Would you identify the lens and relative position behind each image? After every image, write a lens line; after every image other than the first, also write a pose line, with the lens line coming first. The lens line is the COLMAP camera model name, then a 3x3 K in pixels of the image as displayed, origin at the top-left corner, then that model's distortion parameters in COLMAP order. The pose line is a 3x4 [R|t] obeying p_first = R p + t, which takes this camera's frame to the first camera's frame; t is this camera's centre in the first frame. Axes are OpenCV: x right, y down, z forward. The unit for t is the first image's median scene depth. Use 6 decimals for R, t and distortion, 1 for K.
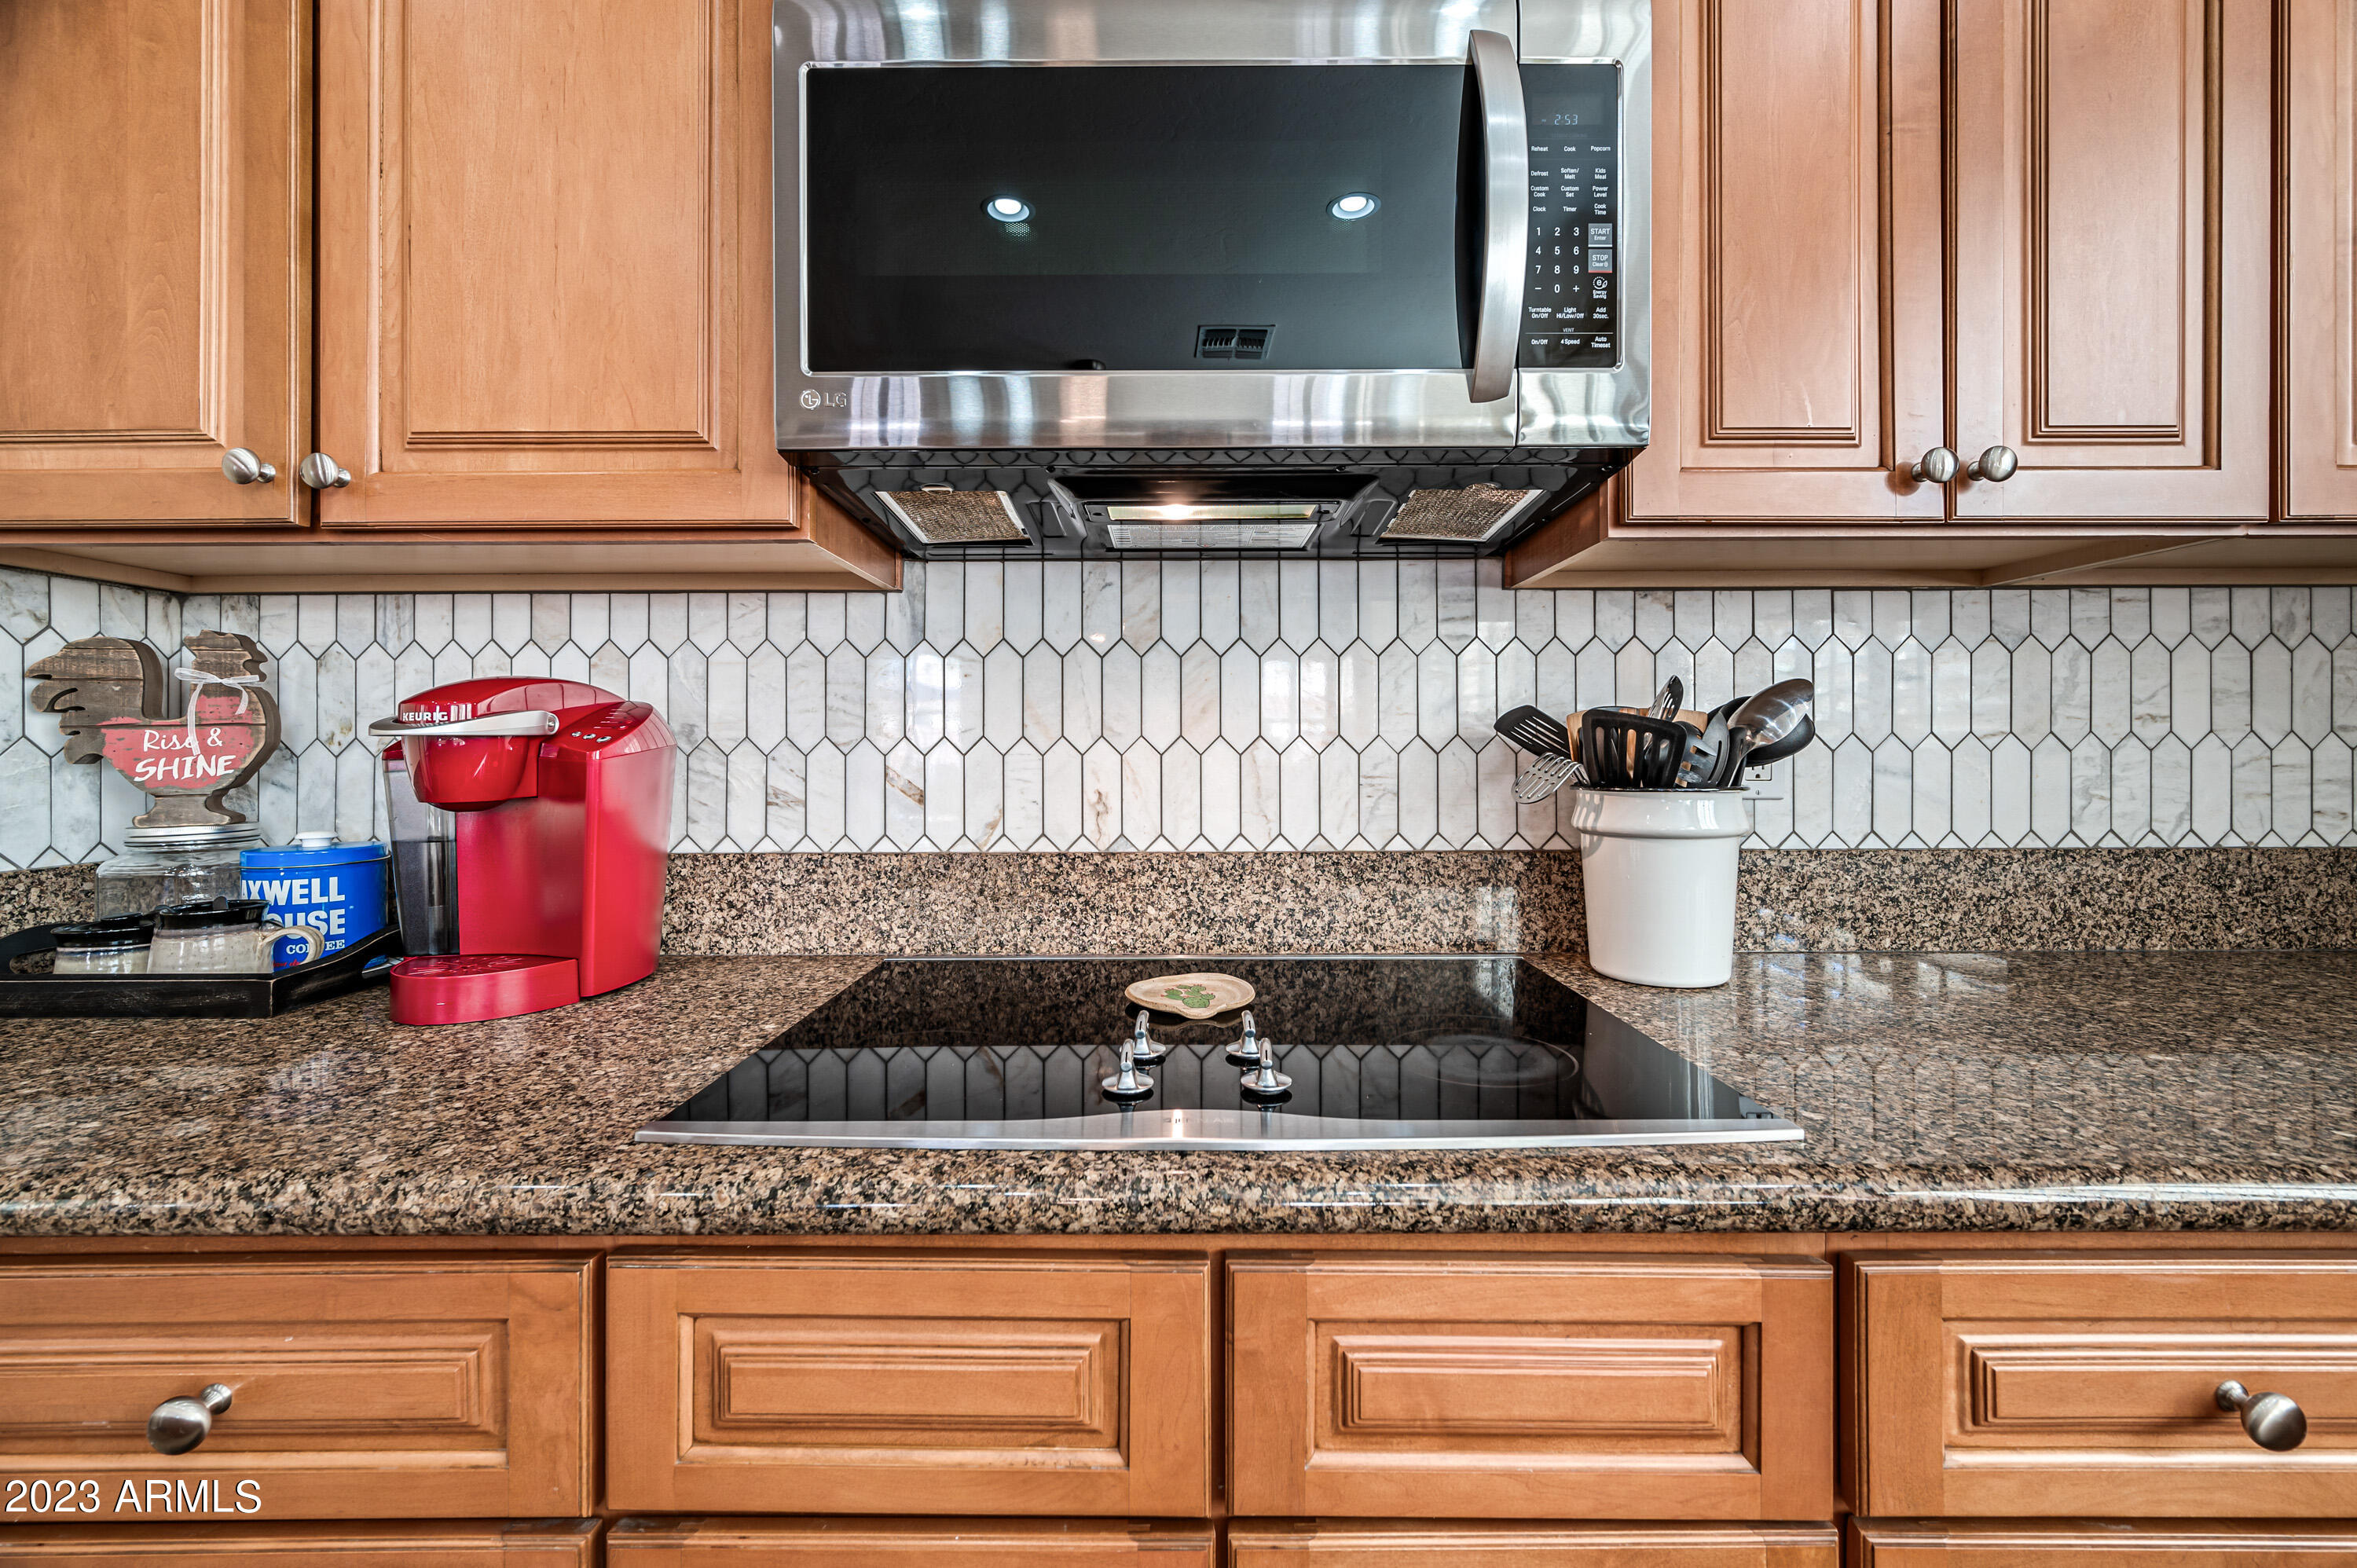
lens RADIAL K [[934.4, 0, 1206.5], [0, 934.4, 757.5], [0, 0, 1]] dist [-0.000831, 0.000091]
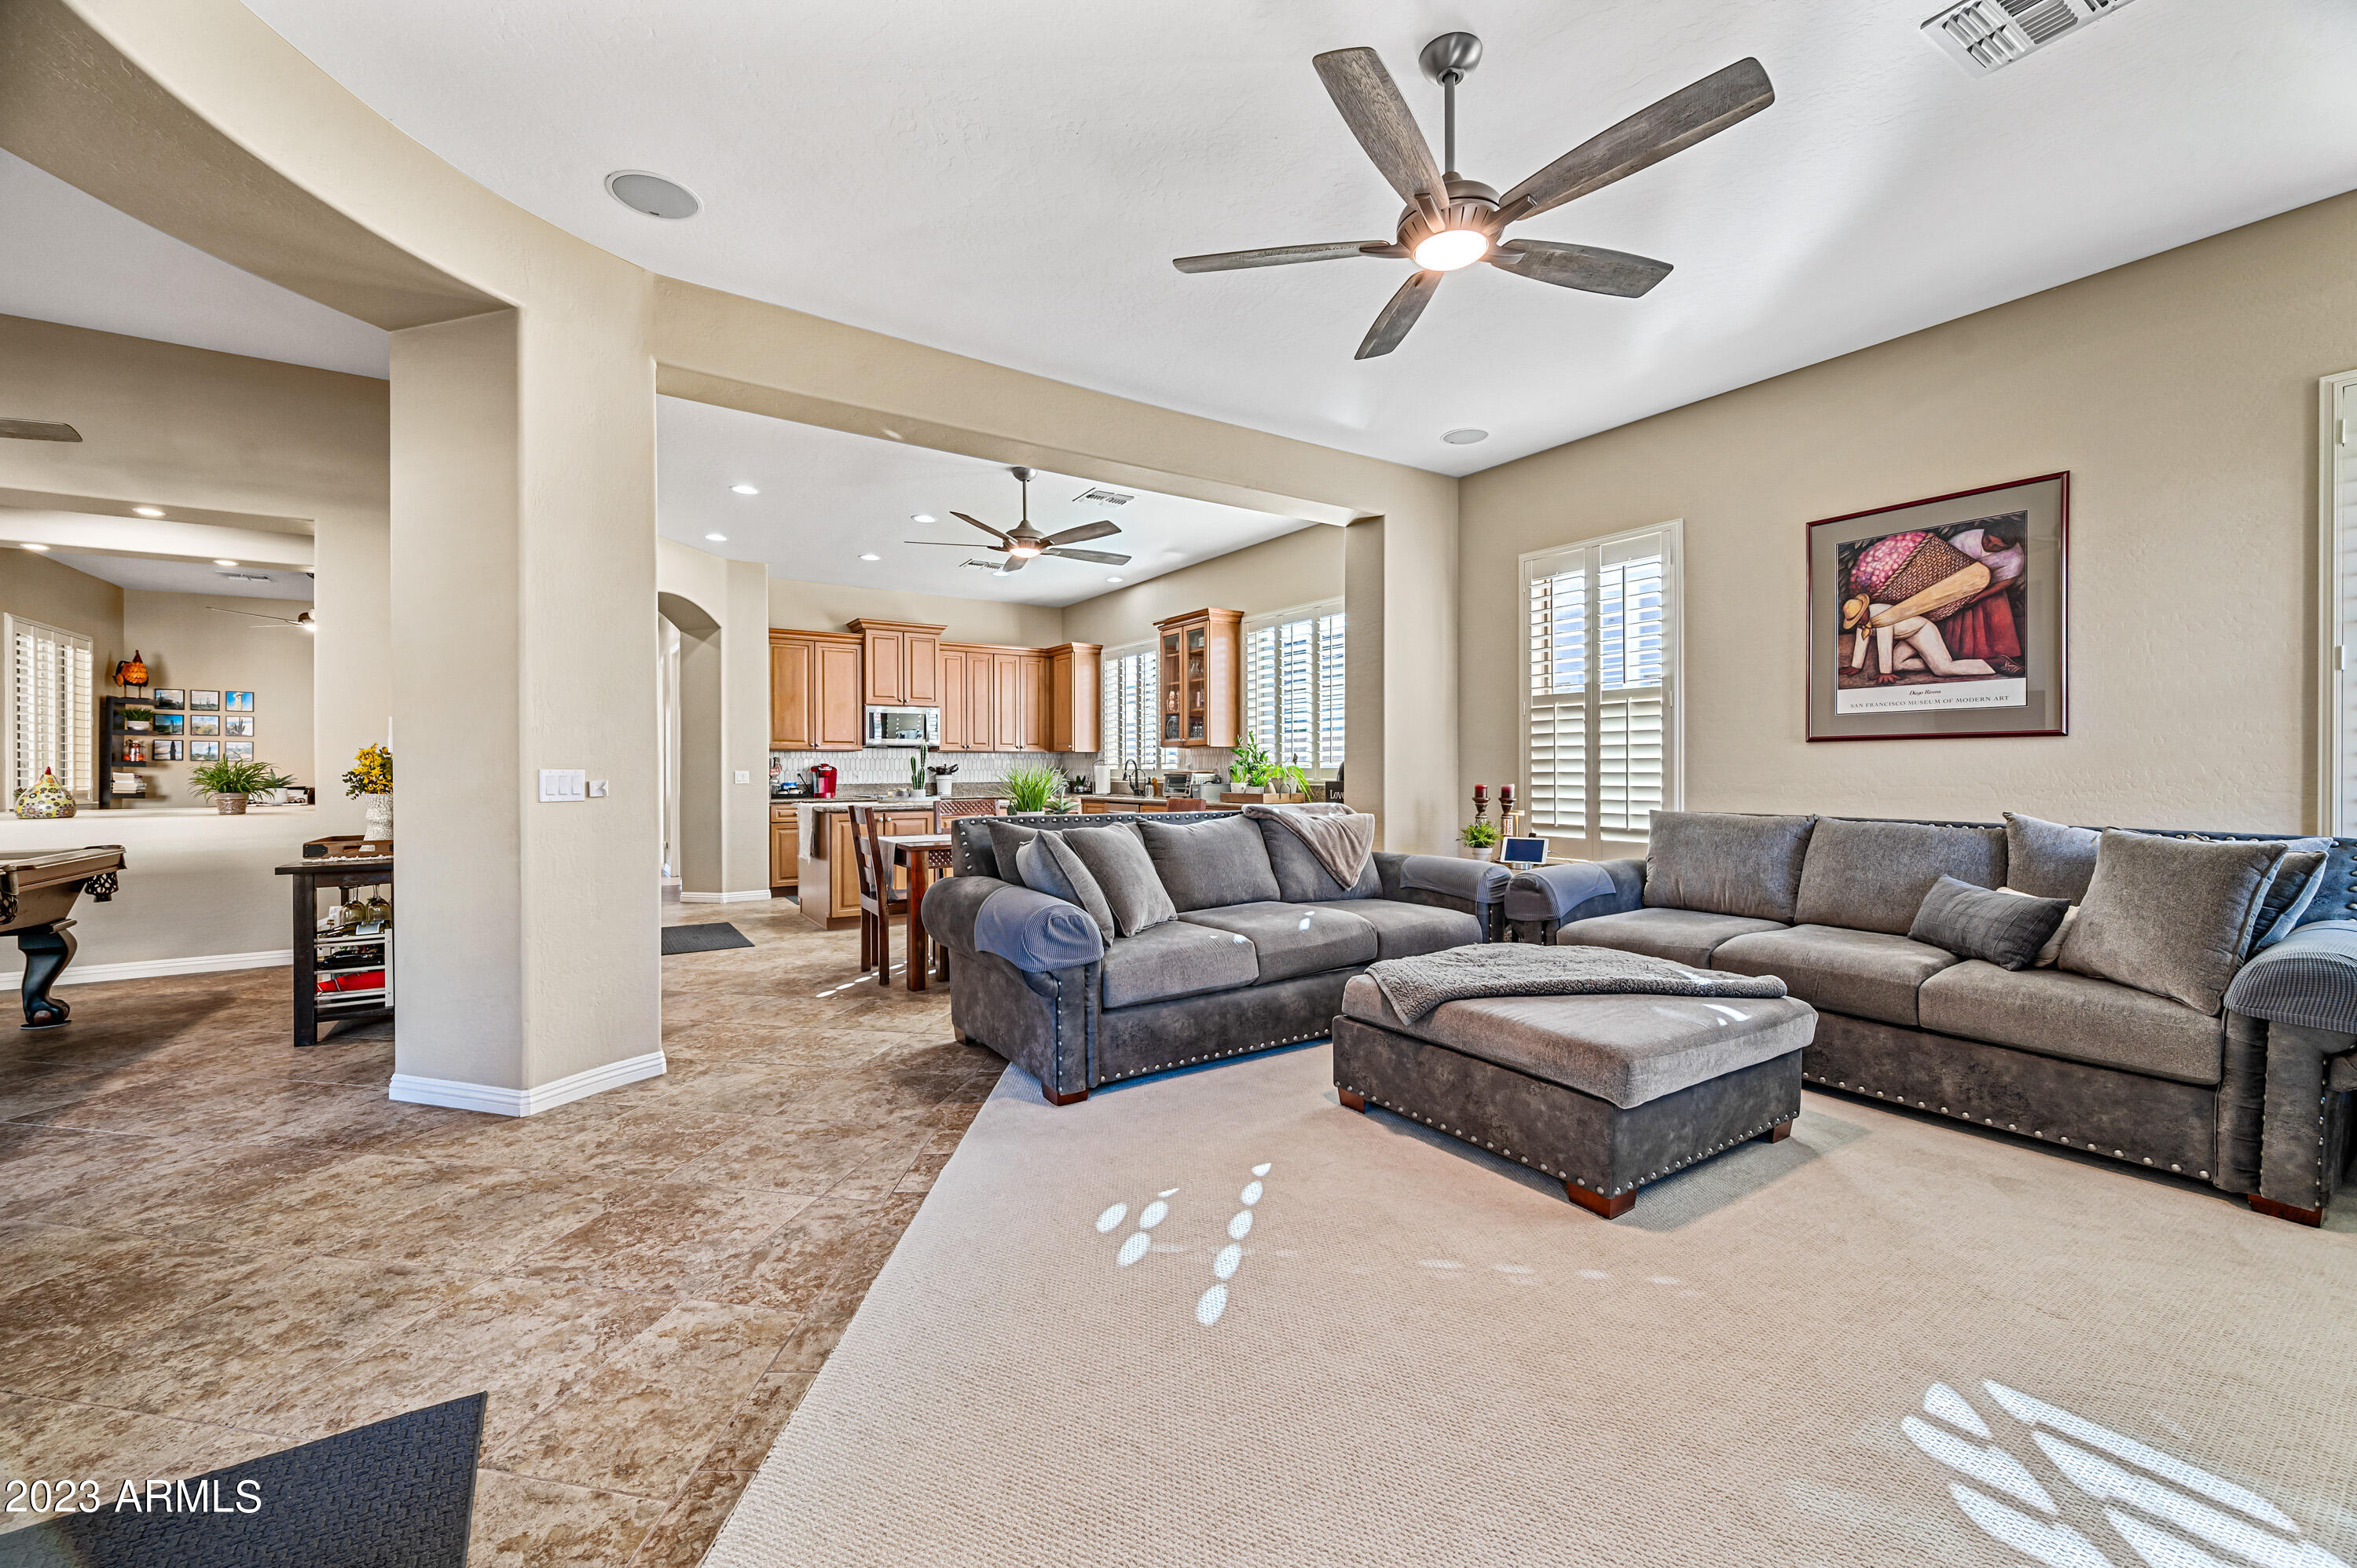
lens RADIAL K [[934.4, 0, 1189.5], [0, 934.4, 775.2], [0, 0, 1]] dist [-0.000831, 0.000091]
pose [[0.833346, -0.002668, 0.552746, -2.584630], [0.005303, 0.999981, -0.003168, 0.073826], [-0.552727, 0.005571, 0.833344, -7.986141]]
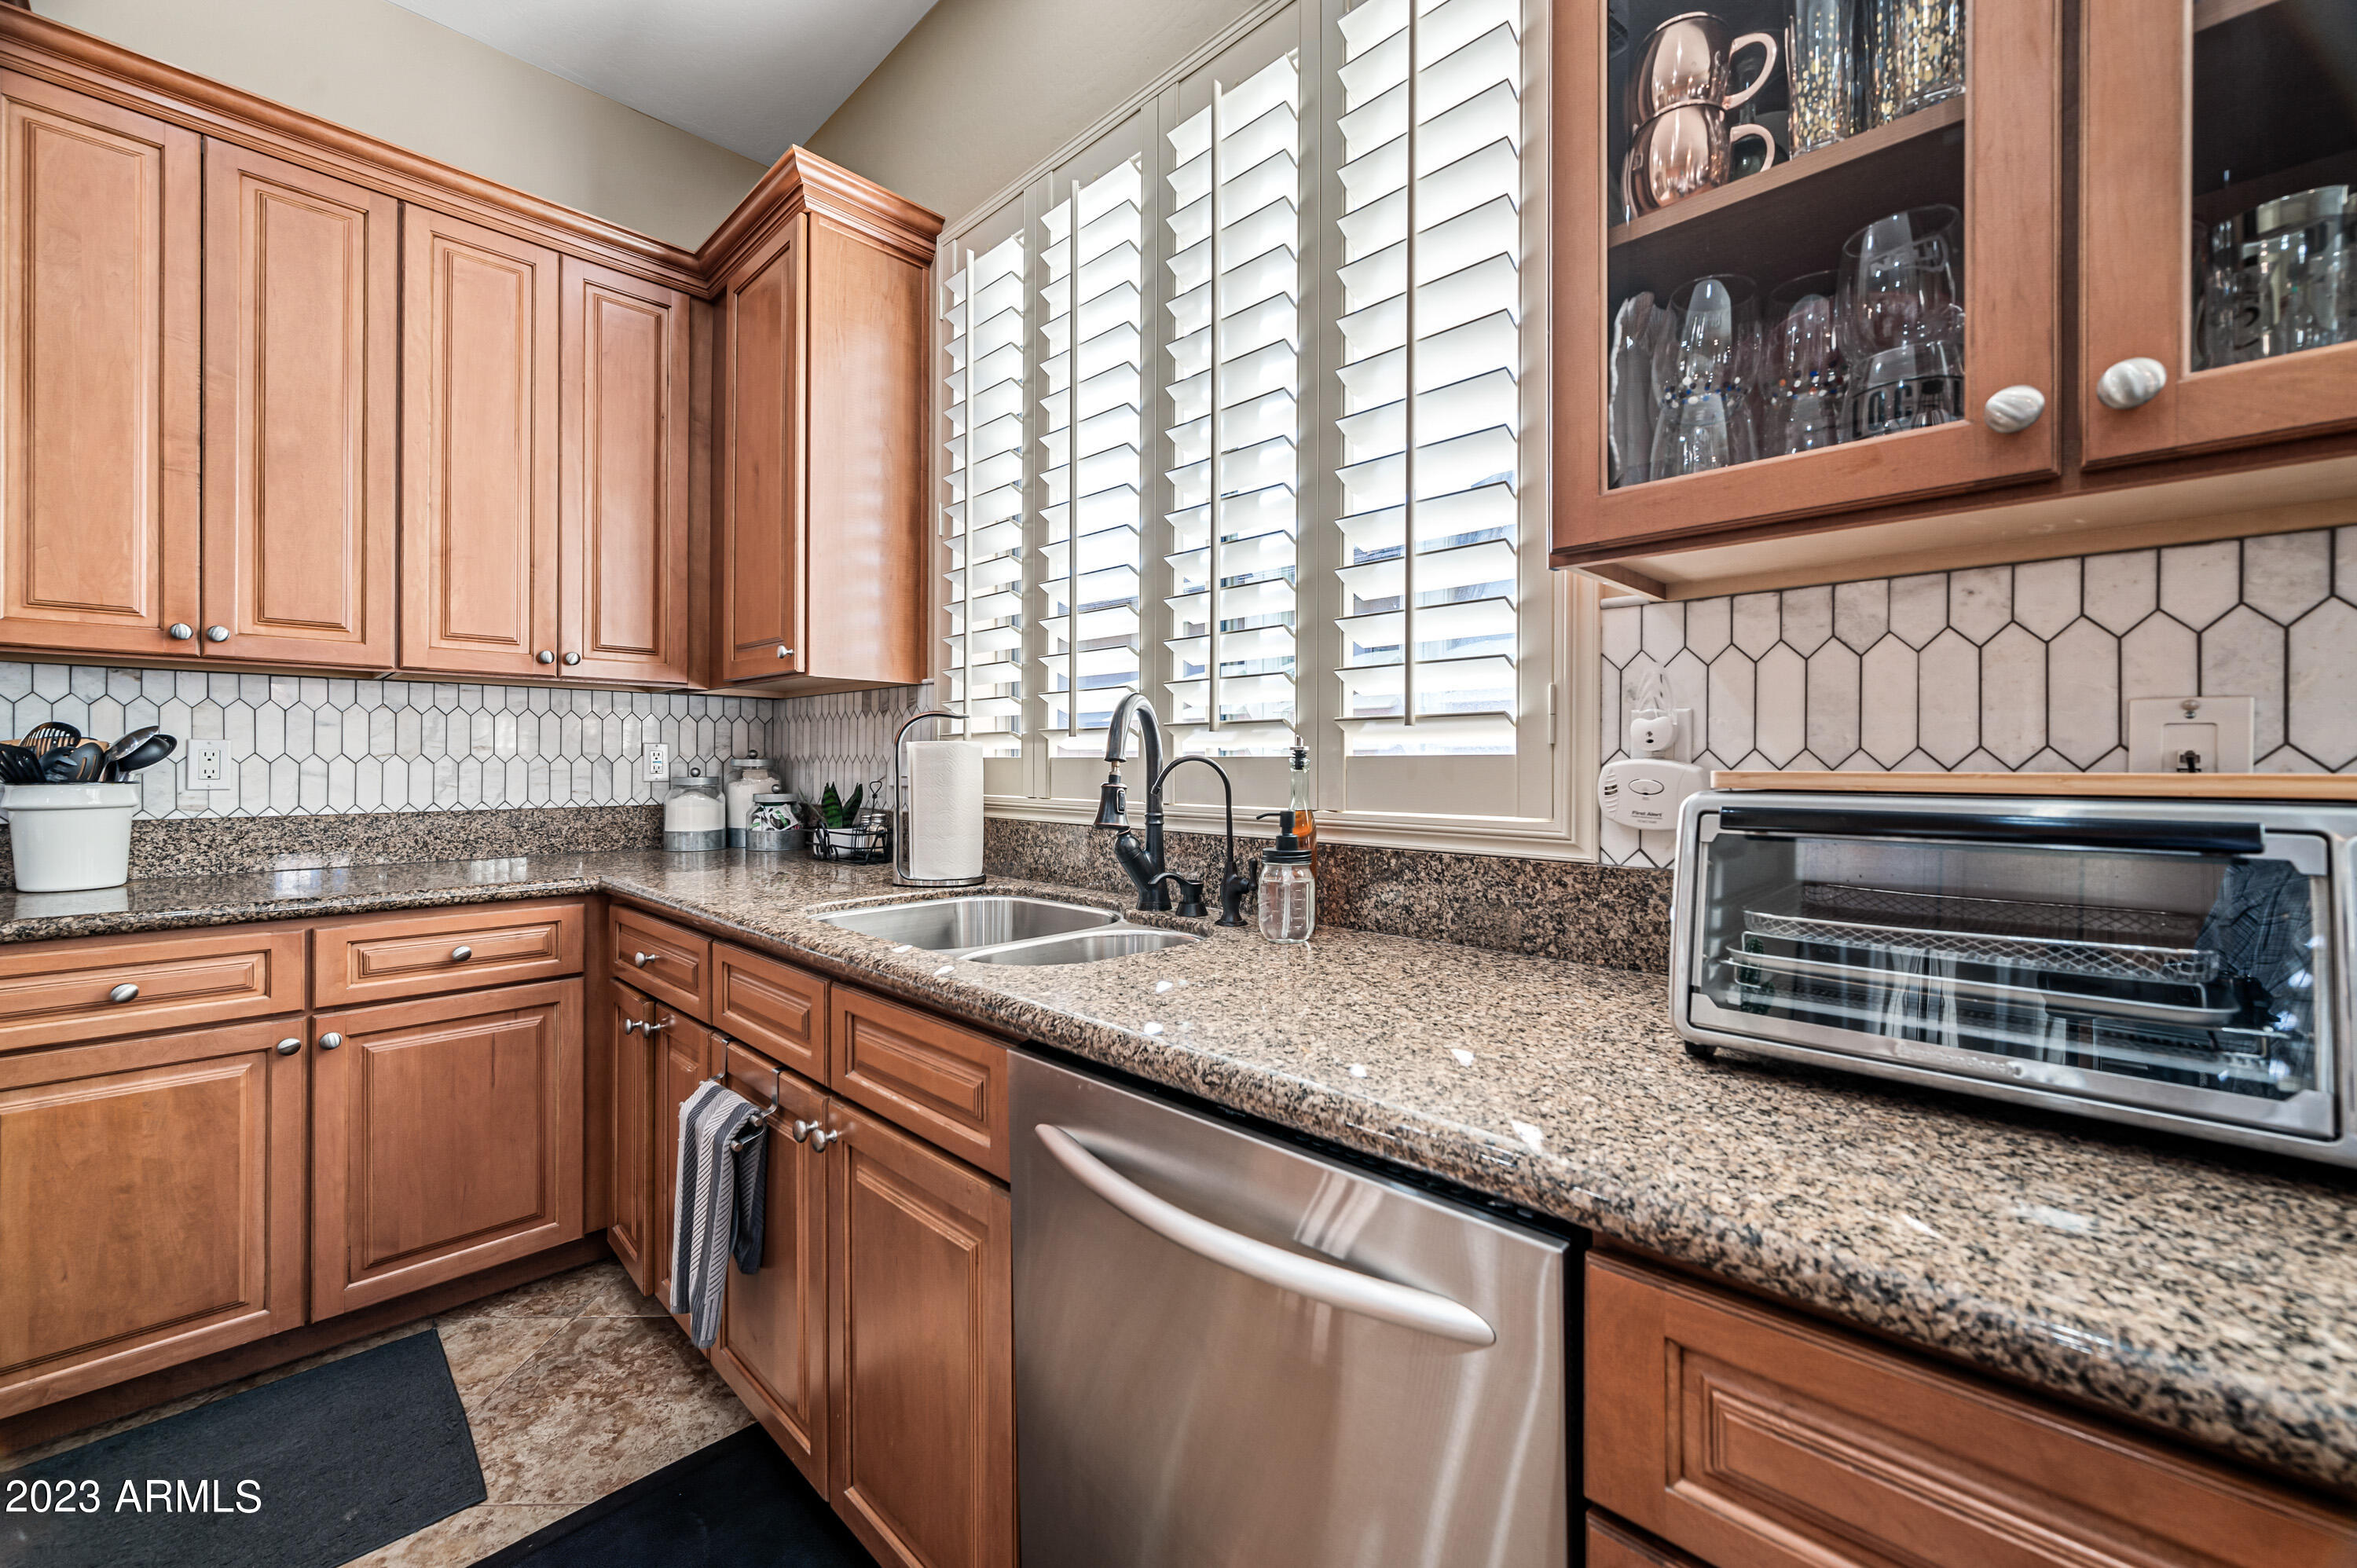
lens RADIAL K [[934.4, 0, 1184.4], [0, 934.4, 762.6], [0, 0, 1]] dist [-0.000831, 0.000091]
pose [[0.709411, 0.003434, 0.704787, 0.702882], [0.001785, 0.999976, -0.006669, 0.008212], [-0.704793, 0.005989, 0.709388, -1.698129]]
